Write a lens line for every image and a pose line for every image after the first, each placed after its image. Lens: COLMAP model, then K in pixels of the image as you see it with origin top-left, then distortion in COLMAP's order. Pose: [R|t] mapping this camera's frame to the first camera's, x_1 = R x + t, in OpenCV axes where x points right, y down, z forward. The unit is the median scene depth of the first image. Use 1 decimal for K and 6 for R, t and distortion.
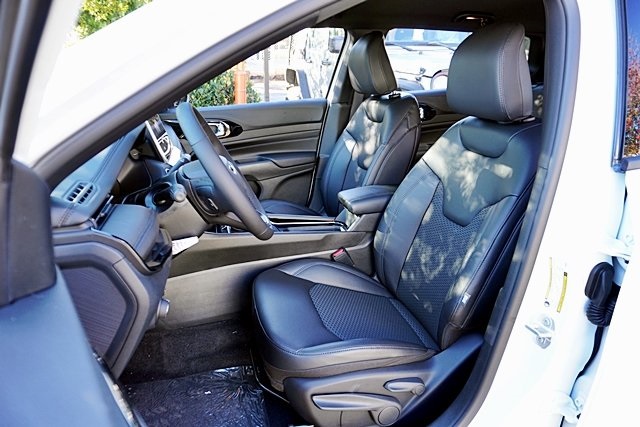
lens RADIAL K [[430.6, 0, 321.8], [0, 430.6, 231.0], [0, 0, 1]] dist [-0.020429, 0.004035]
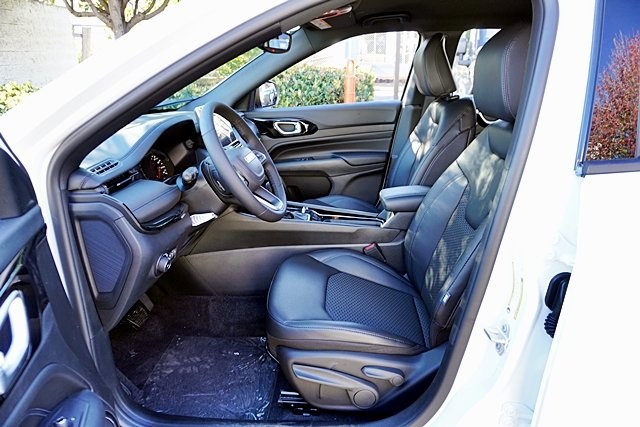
lens RADIAL K [[430.6, 0, 321.8], [0, 430.6, 231.0], [0, 0, 1]] dist [-0.020429, 0.004035]
pose [[0.948580, 0.096204, -0.301565, 0.239324], [-0.098396, 0.995116, 0.007952, 0.015776], [0.300857, 0.022129, 0.953413, -0.034146]]
